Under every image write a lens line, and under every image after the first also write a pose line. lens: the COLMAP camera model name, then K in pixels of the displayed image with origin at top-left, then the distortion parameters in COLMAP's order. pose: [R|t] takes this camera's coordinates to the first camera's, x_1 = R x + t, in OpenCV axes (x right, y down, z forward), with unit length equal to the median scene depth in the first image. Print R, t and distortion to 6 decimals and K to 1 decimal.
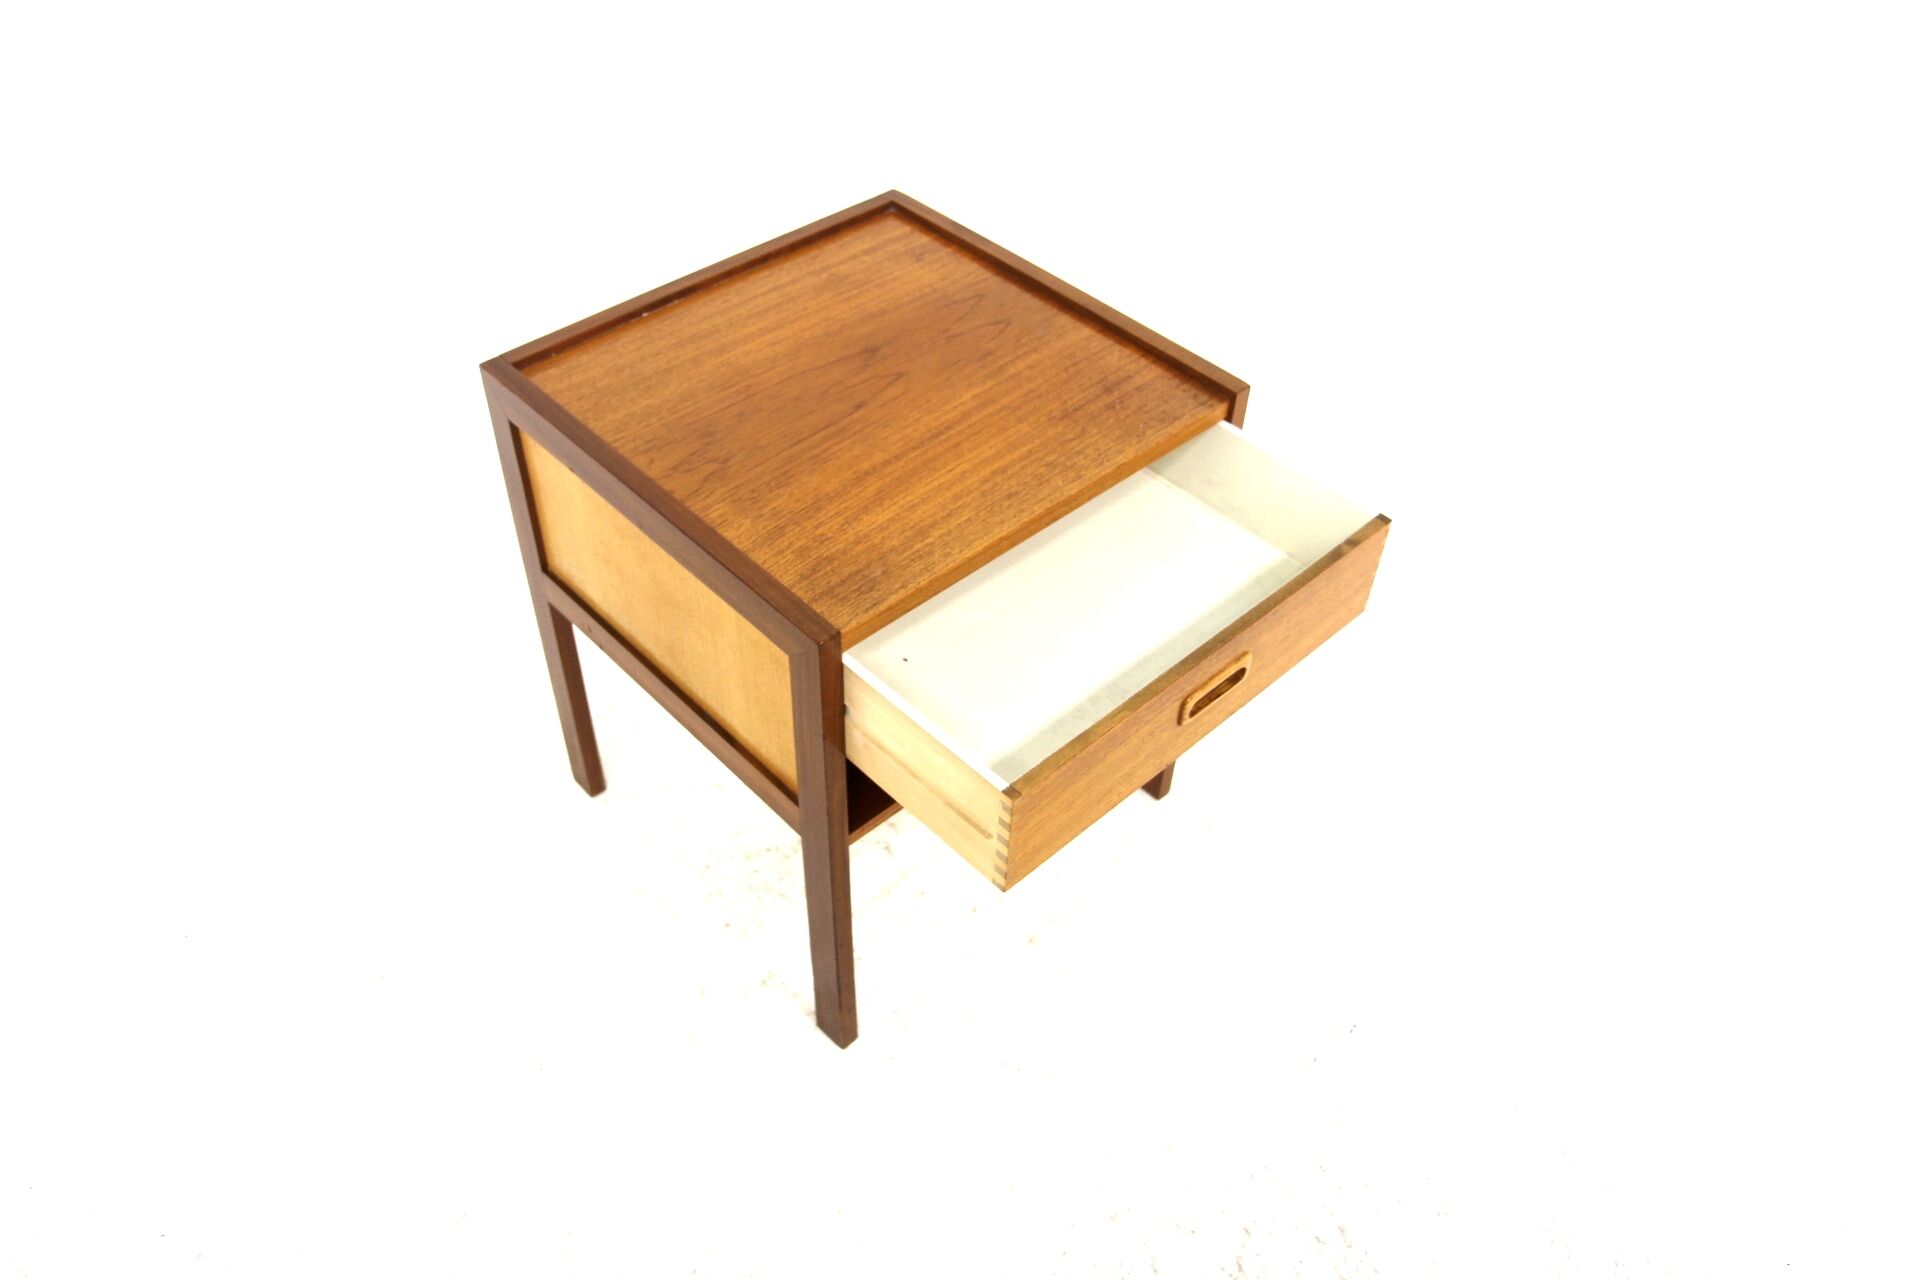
lens RADIAL K [[1503.0, 0, 949.0], [0, 1503.0, 636.4], [0, 0, 1]] dist [-0.063632, 0.002773]
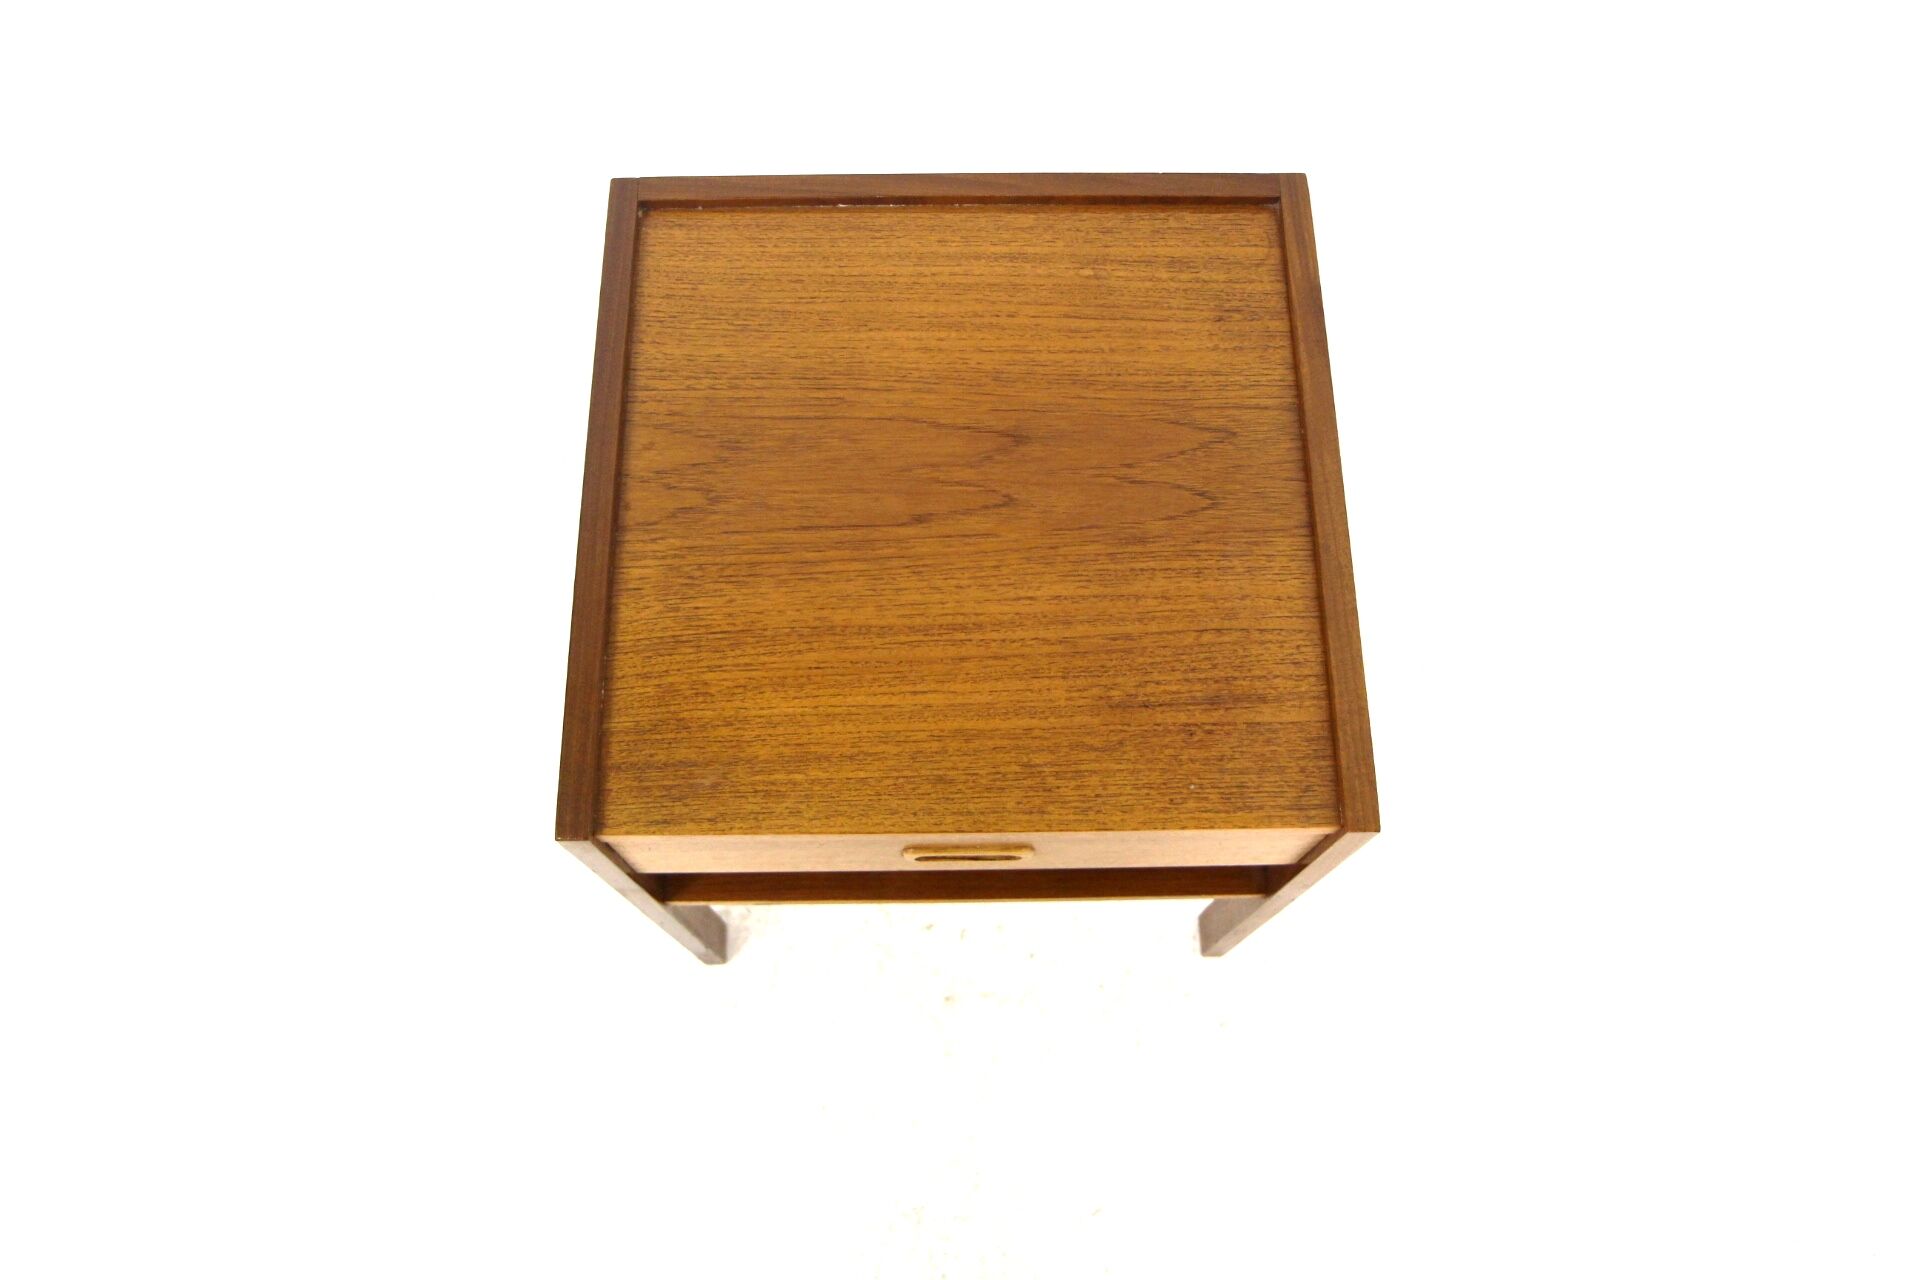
lens RADIAL K [[1503.0, 0, 958.0], [0, 1503.0, 637.2], [0, 0, 1]] dist [-0.063632, 0.002773]
pose [[0.737362, 0.628222, -0.248262, 0.174395], [-0.462205, 0.737244, 0.492786, -0.481115], [0.492609, -0.248614, 0.833983, 0.366062]]
